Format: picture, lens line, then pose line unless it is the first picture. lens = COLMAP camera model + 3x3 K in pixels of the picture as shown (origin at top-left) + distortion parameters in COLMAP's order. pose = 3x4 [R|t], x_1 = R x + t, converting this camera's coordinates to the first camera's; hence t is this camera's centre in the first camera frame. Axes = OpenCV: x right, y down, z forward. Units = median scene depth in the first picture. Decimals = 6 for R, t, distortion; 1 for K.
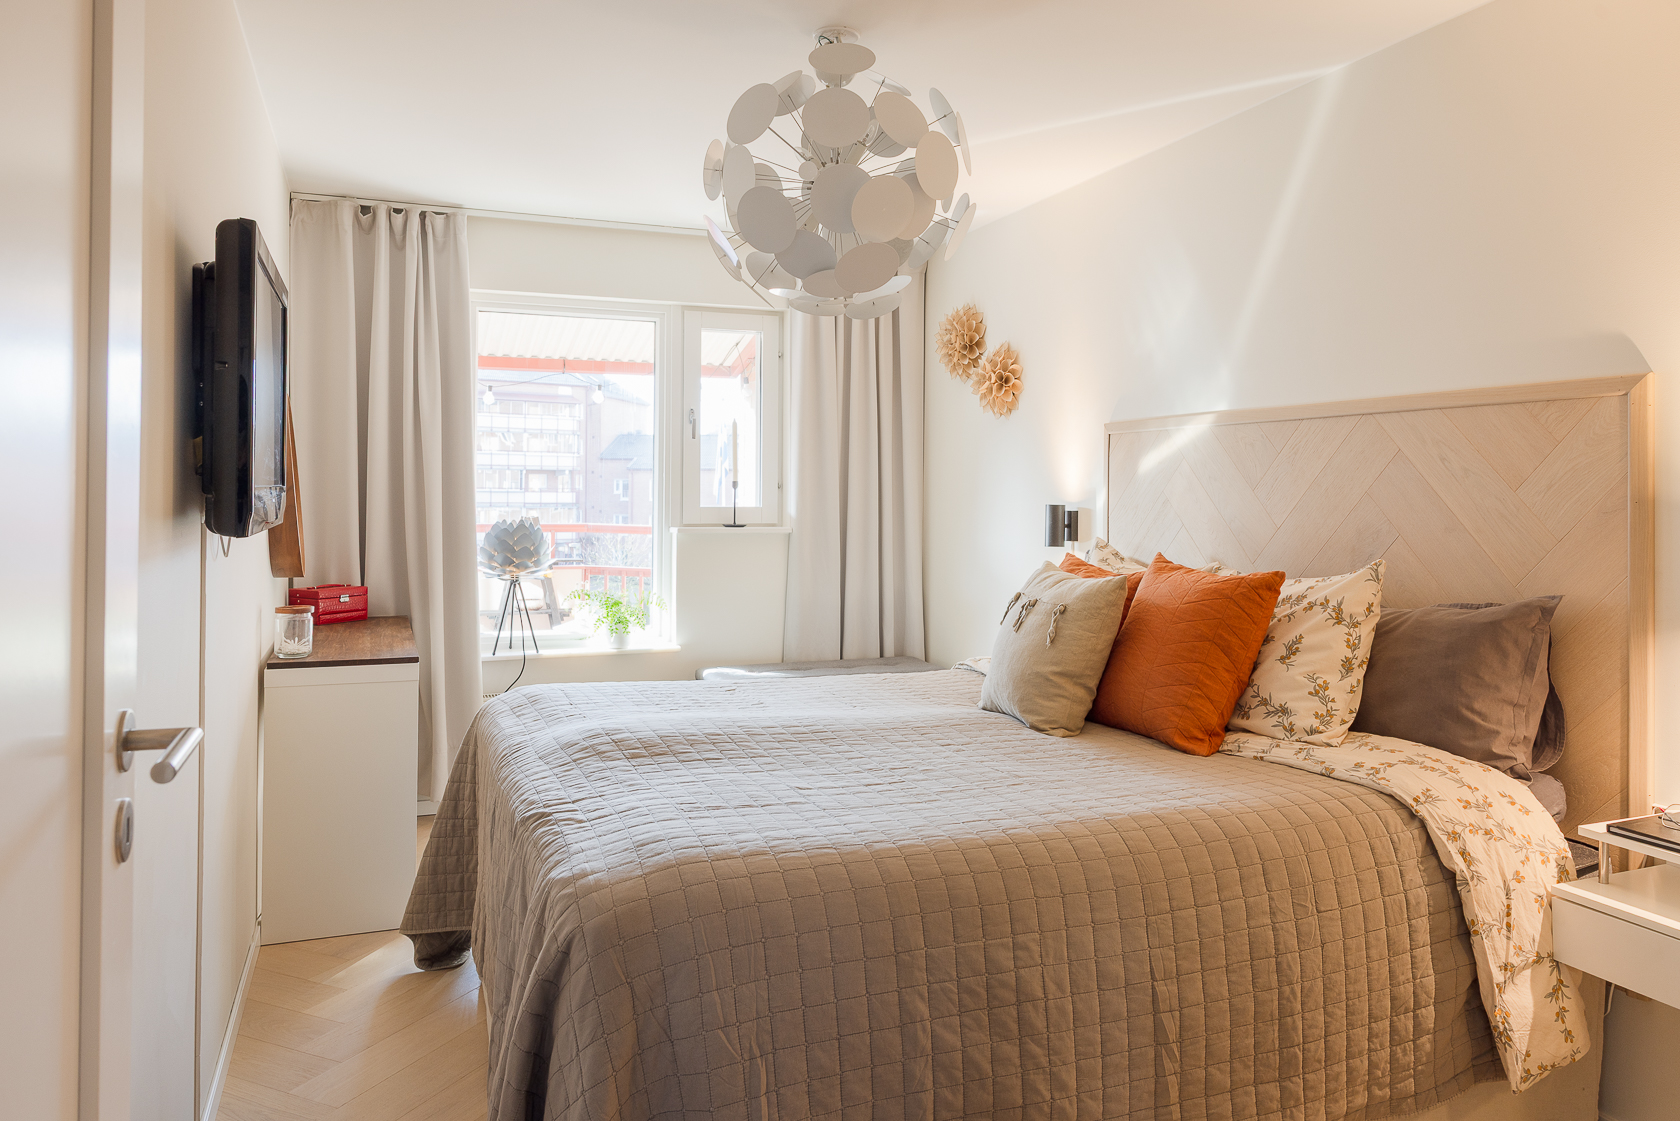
lens RADIAL K [[1194.6, 0, 843.0], [0, 1194.6, 519.4], [0, 0, 1]] dist [0.000001, 0.002571]
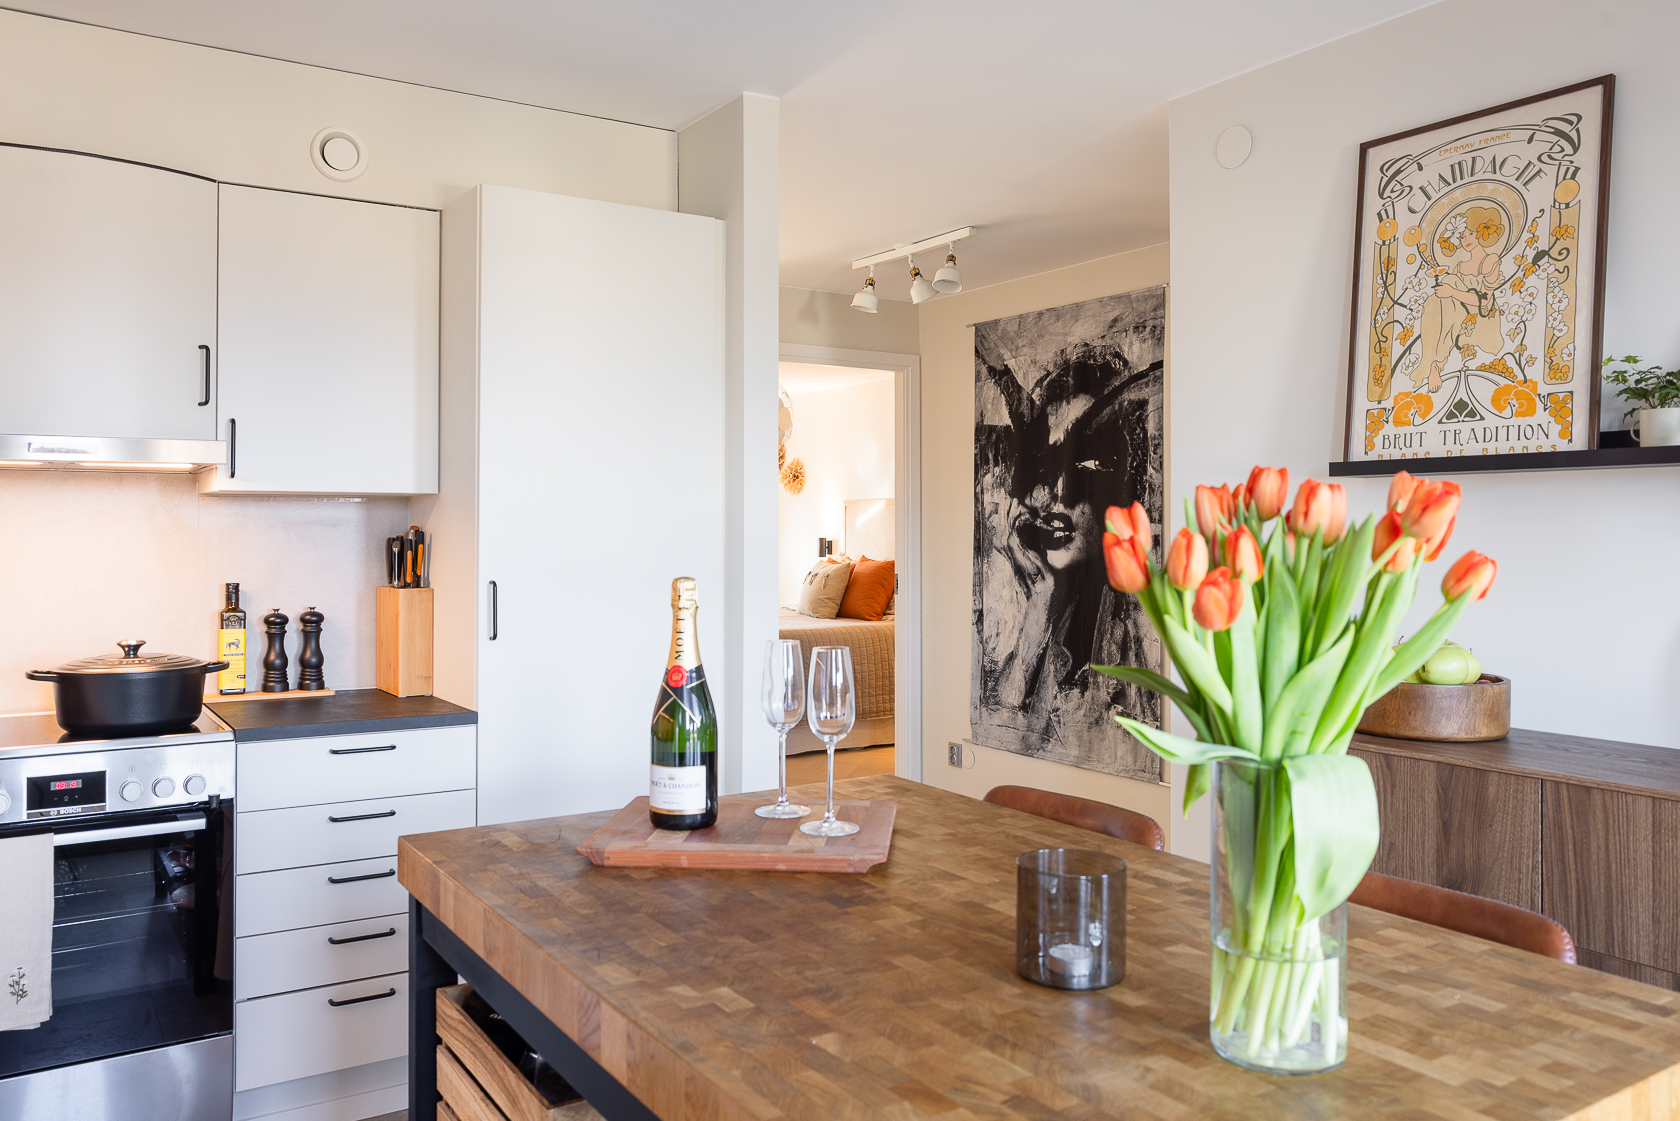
lens RADIAL K [[1282.8, 0, 837.2], [0, 1282.8, 516.1], [0, 0, 1]] dist [-0.031416, 0.031444]
pose [[0.980016, -0.003330, 0.198889, -0.275267], [0.010057, 0.999411, -0.032823, 0.027005], [-0.198663, 0.034167, 0.979472, -1.372881]]
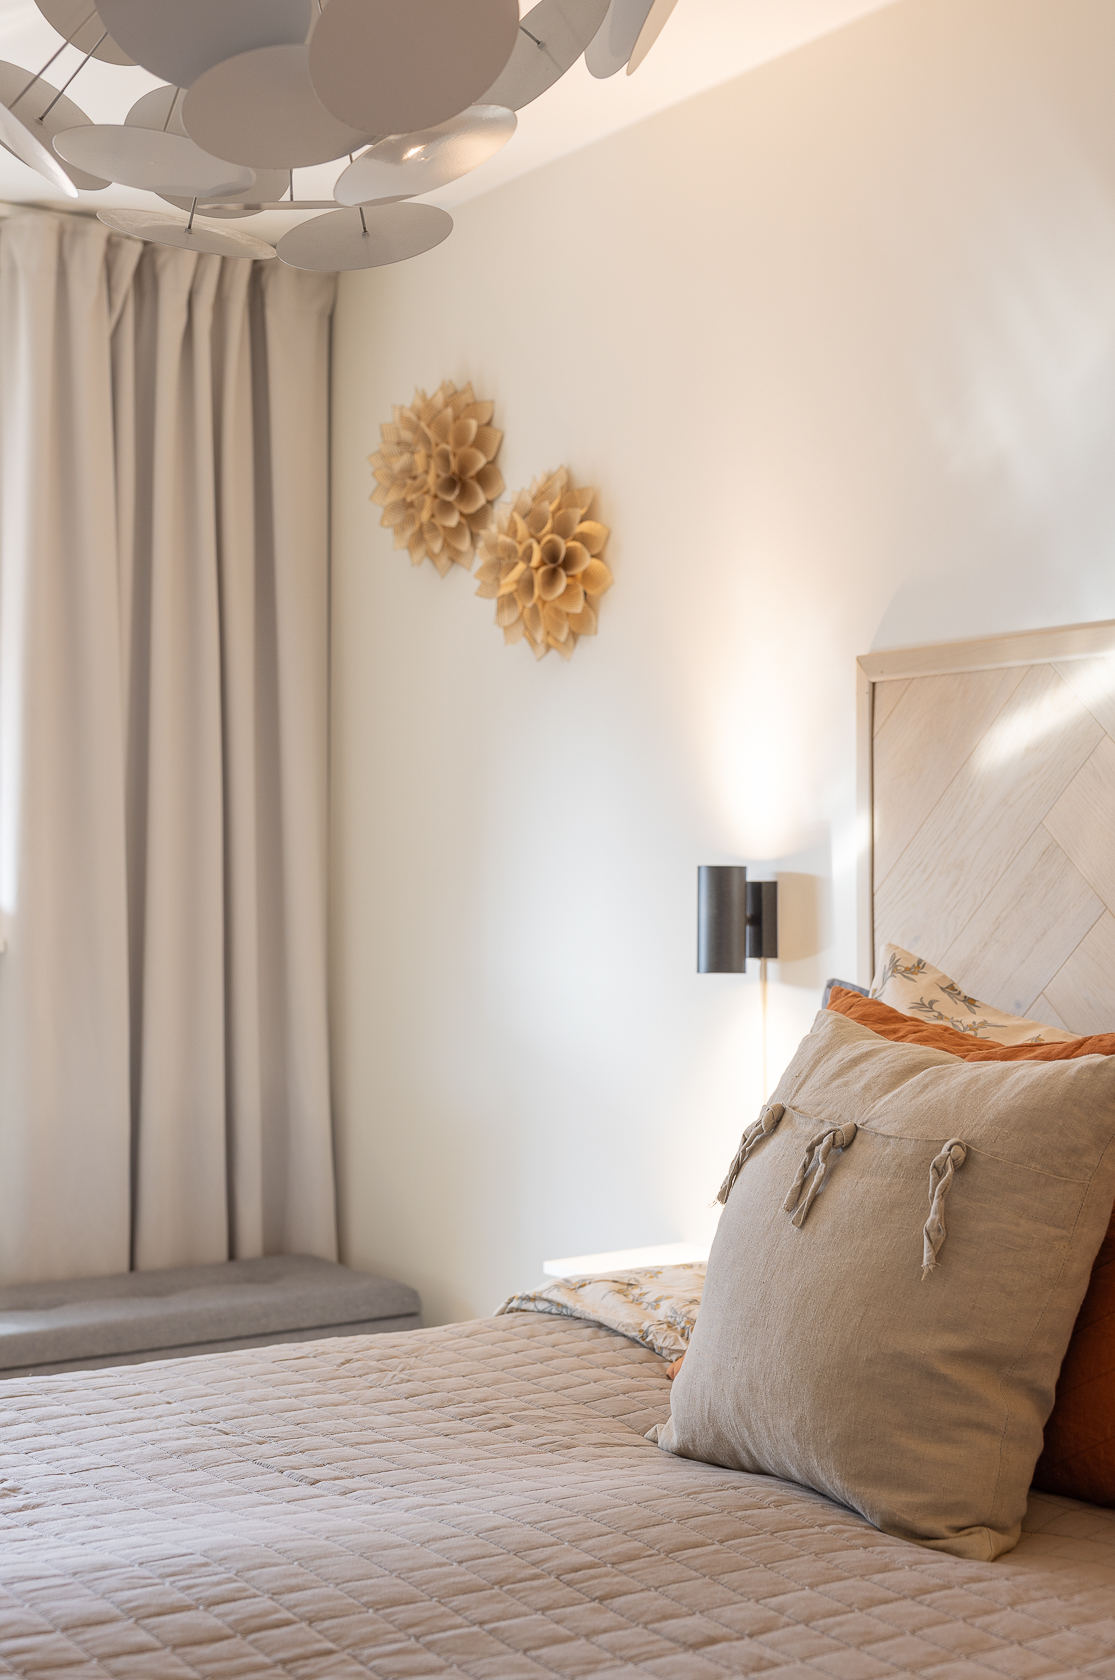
lens RADIAL K [[2339.1, 0, 557.5], [0, 2339.1, 840.0], [0, 0, 1]] dist [0.029031, 0.034476]
pose [[0.974293, -0.008307, 0.225133, -0.051974], [0.017018, 0.999178, -0.036782, 0.006941], [-0.224642, 0.039668, 0.973634, 0.285167]]
